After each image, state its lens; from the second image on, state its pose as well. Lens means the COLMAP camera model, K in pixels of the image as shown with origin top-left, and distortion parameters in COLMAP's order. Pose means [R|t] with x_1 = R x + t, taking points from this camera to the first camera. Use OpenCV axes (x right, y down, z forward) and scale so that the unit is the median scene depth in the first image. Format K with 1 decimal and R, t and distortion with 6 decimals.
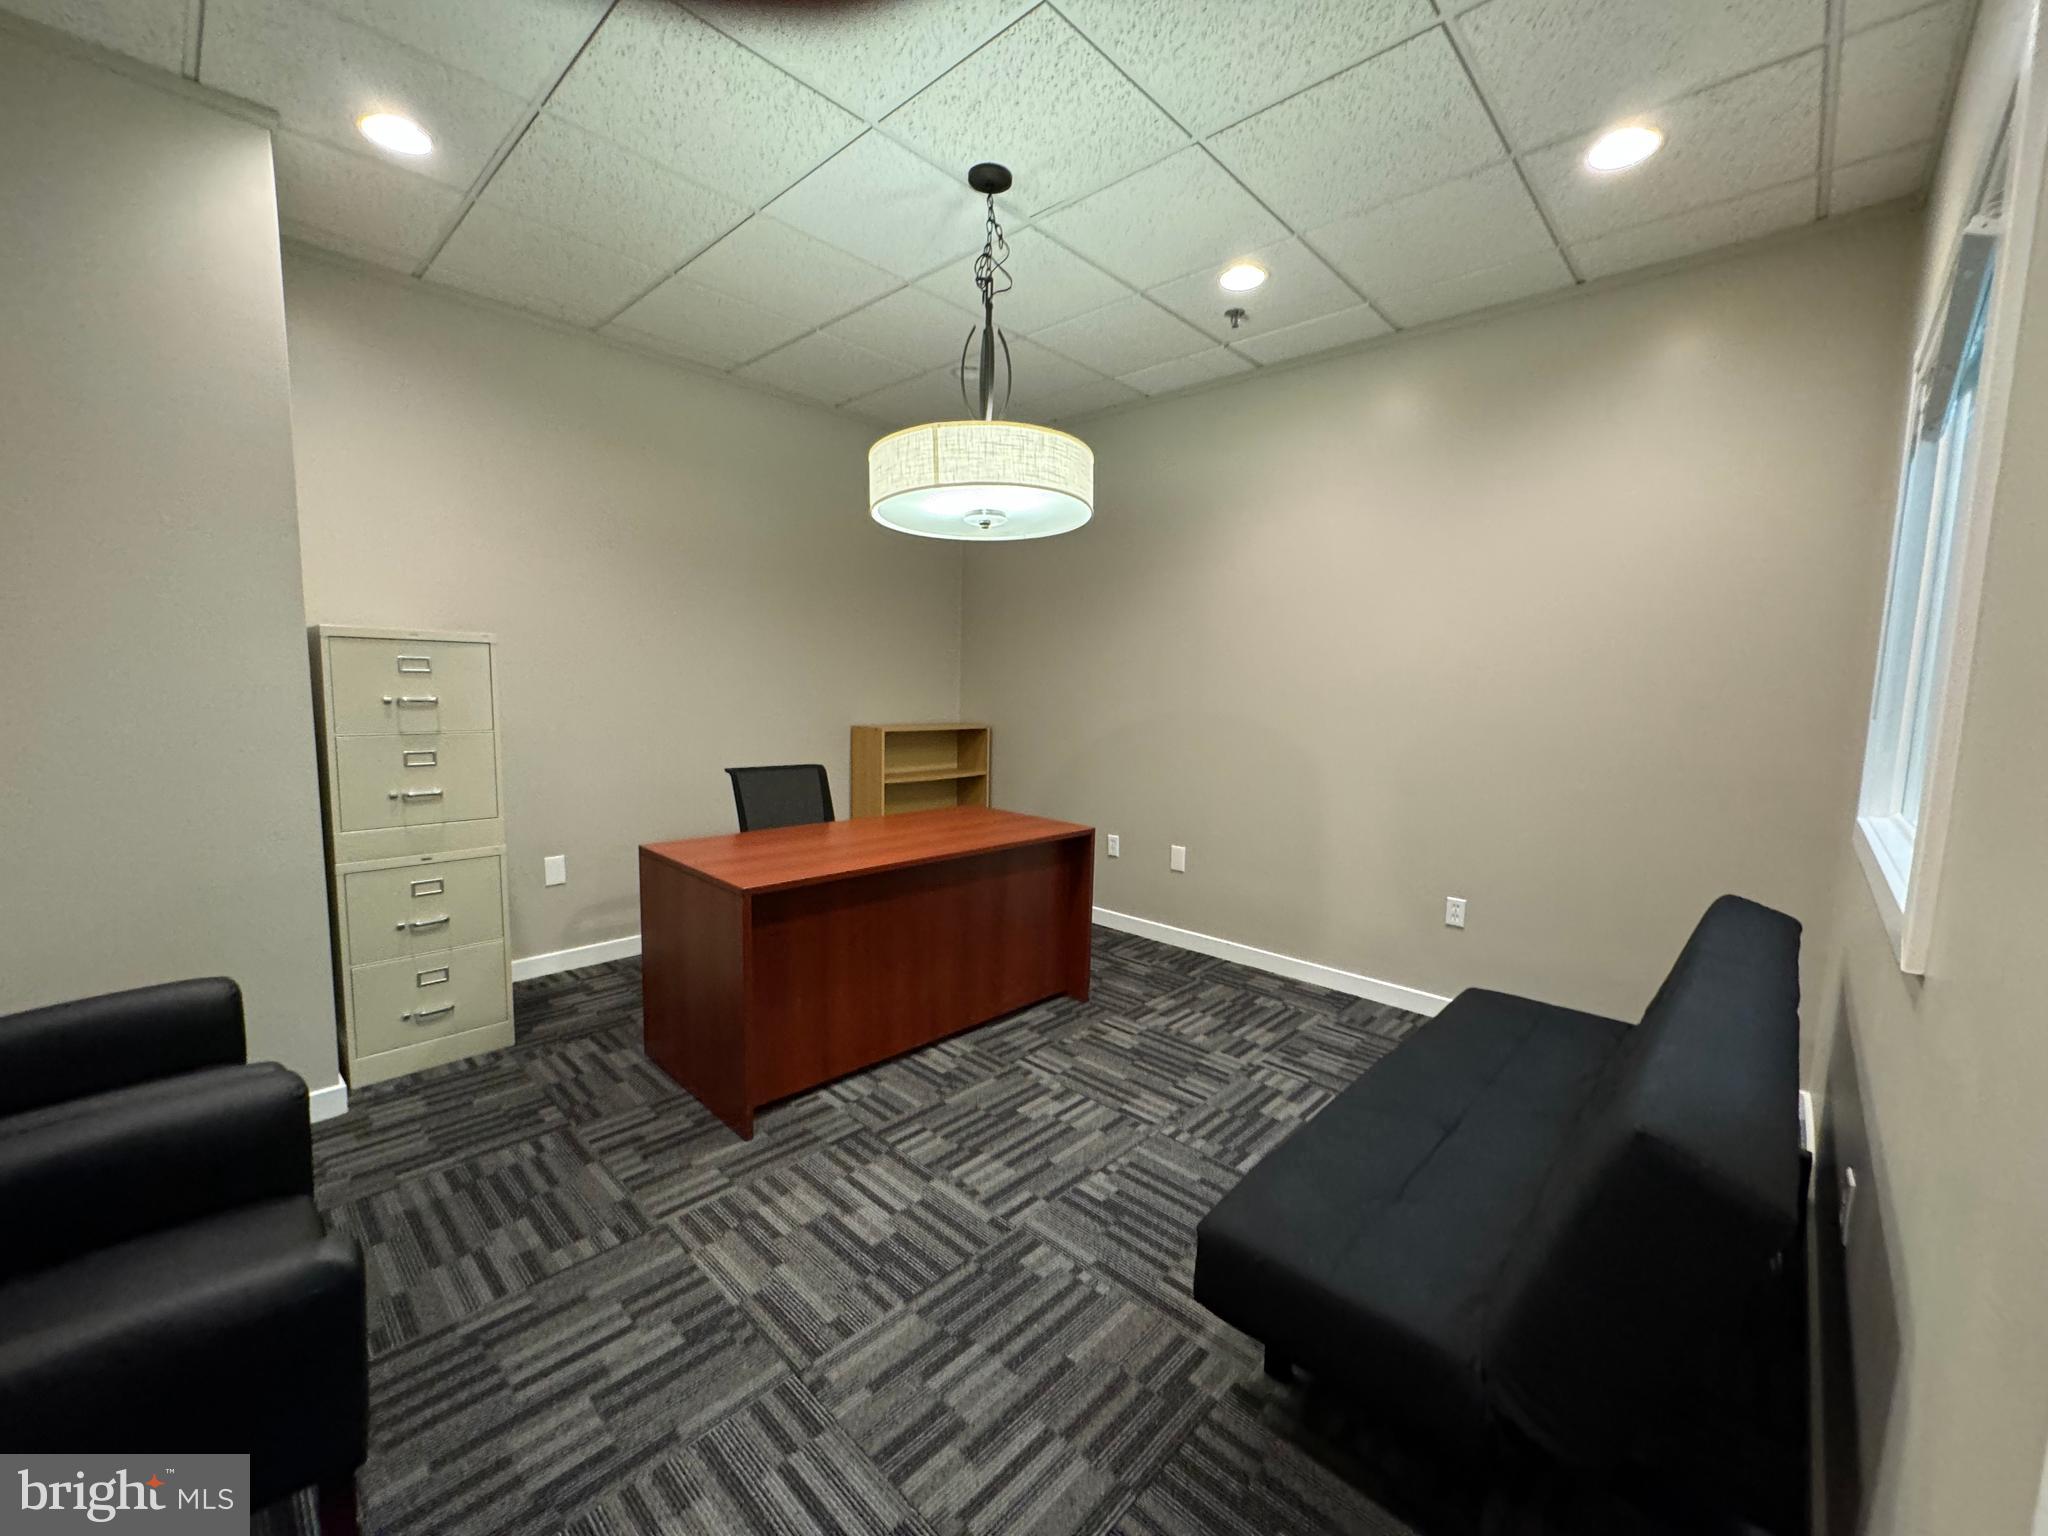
lens RADIAL K [[817.9, 0, 1027.8], [0, 817.9, 770.1], [0, 0, 1]] dist [-0.002403, 0.000132]
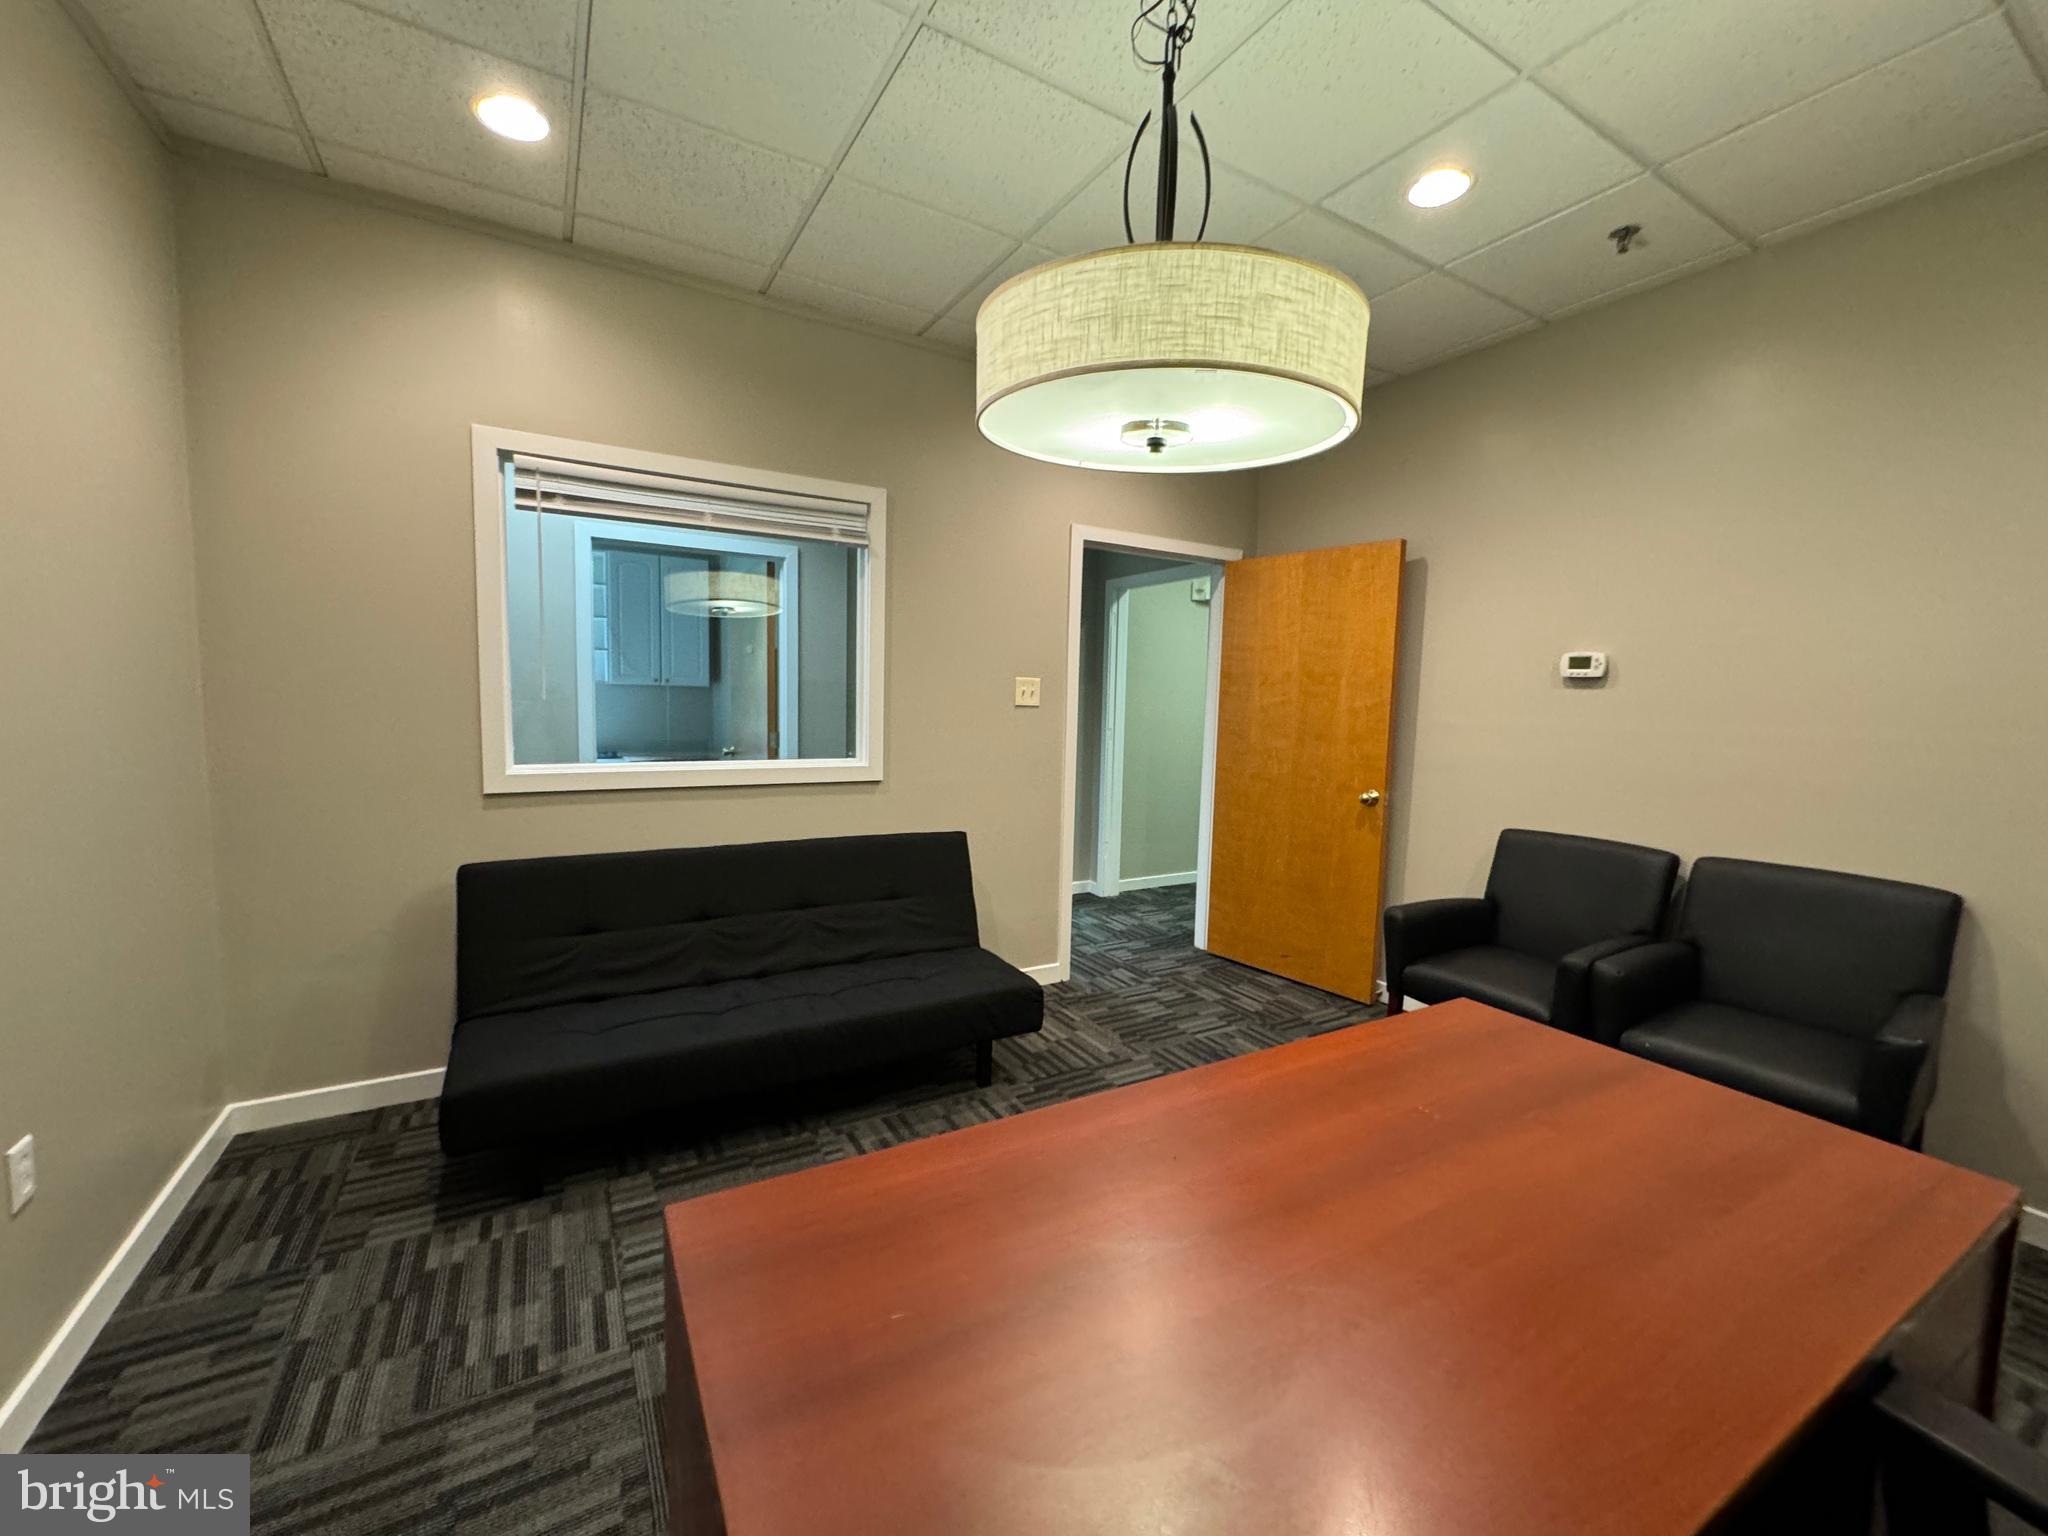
lens RADIAL K [[817.9, 0, 1022.9], [0, 817.9, 769.5], [0, 0, 1]] dist [-0.002403, 0.000132]
pose [[-0.959459, -0.072609, 0.272334, -0.136599], [-0.018345, 0.980286, 0.196730, -0.185546], [-0.281250, 0.183758, -0.941877, 1.667275]]
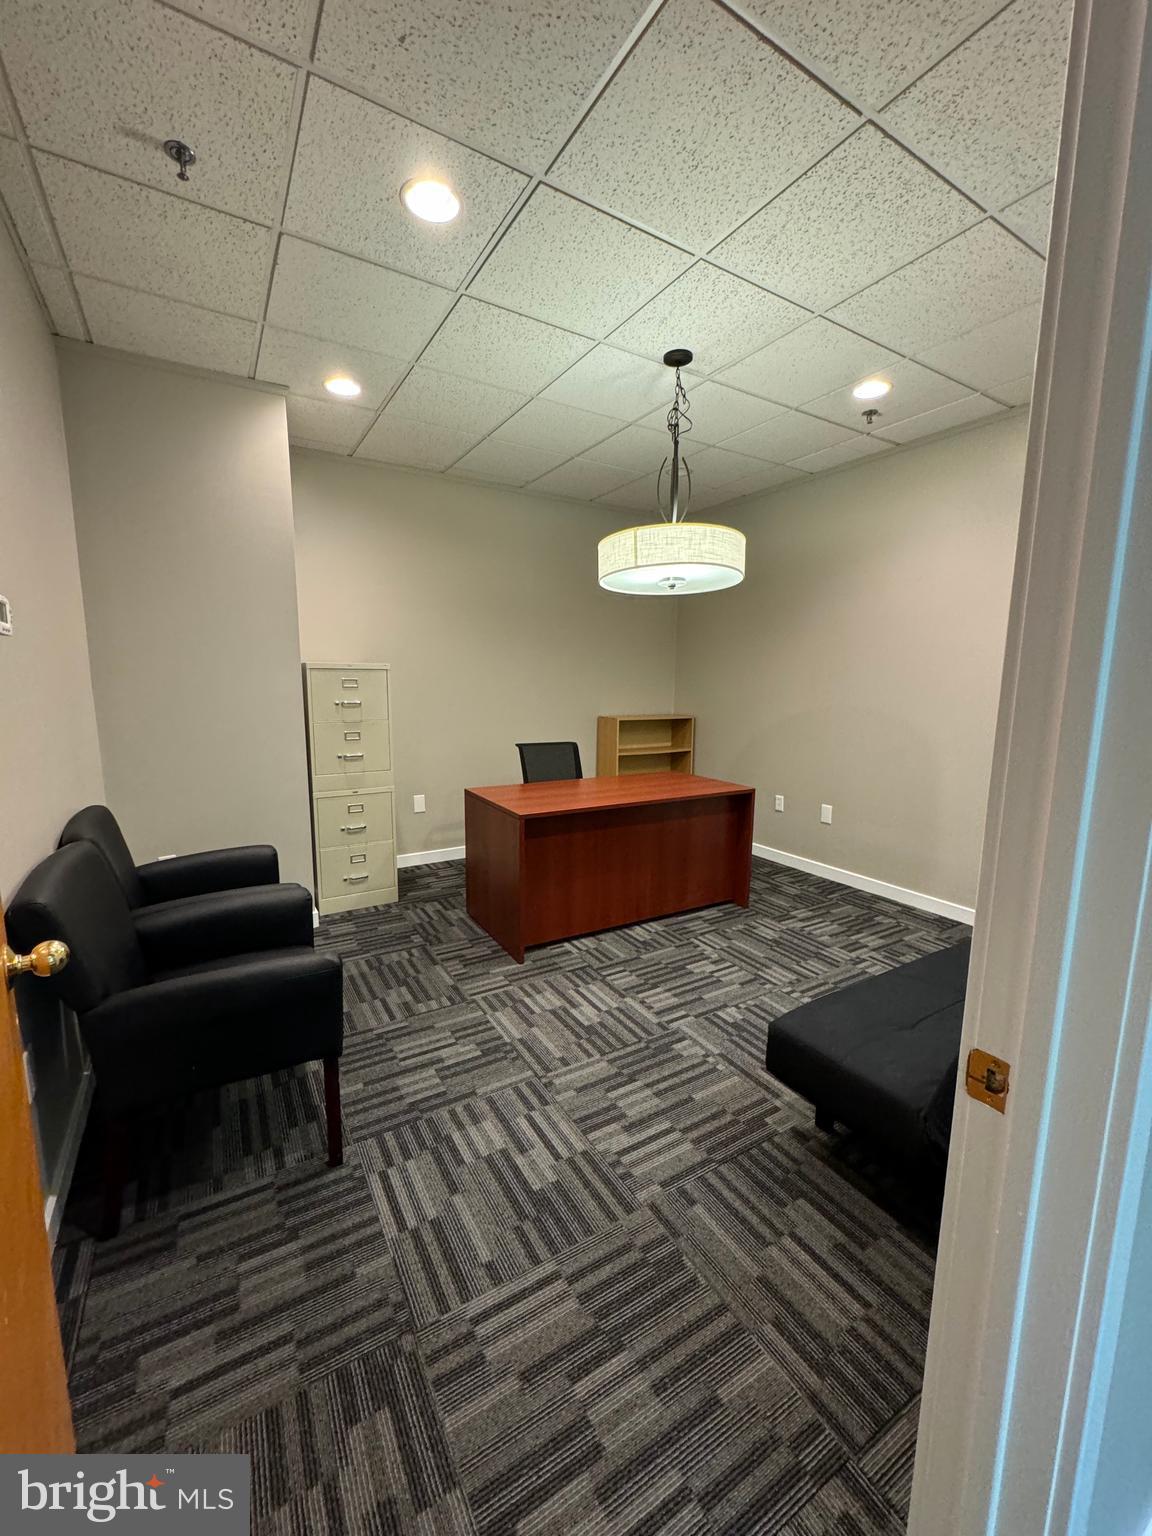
lens RADIAL K [[613.4, 0, 575.9], [0, 613.4, 767.4], [0, 0, 1]] dist [-0.002403, 0.000132]
pose [[0.962563, 0.023426, -0.270045, 0.097120], [-0.014842, 0.999319, 0.033785, 0.003003], [0.270653, -0.028512, 0.962255, -0.172758]]
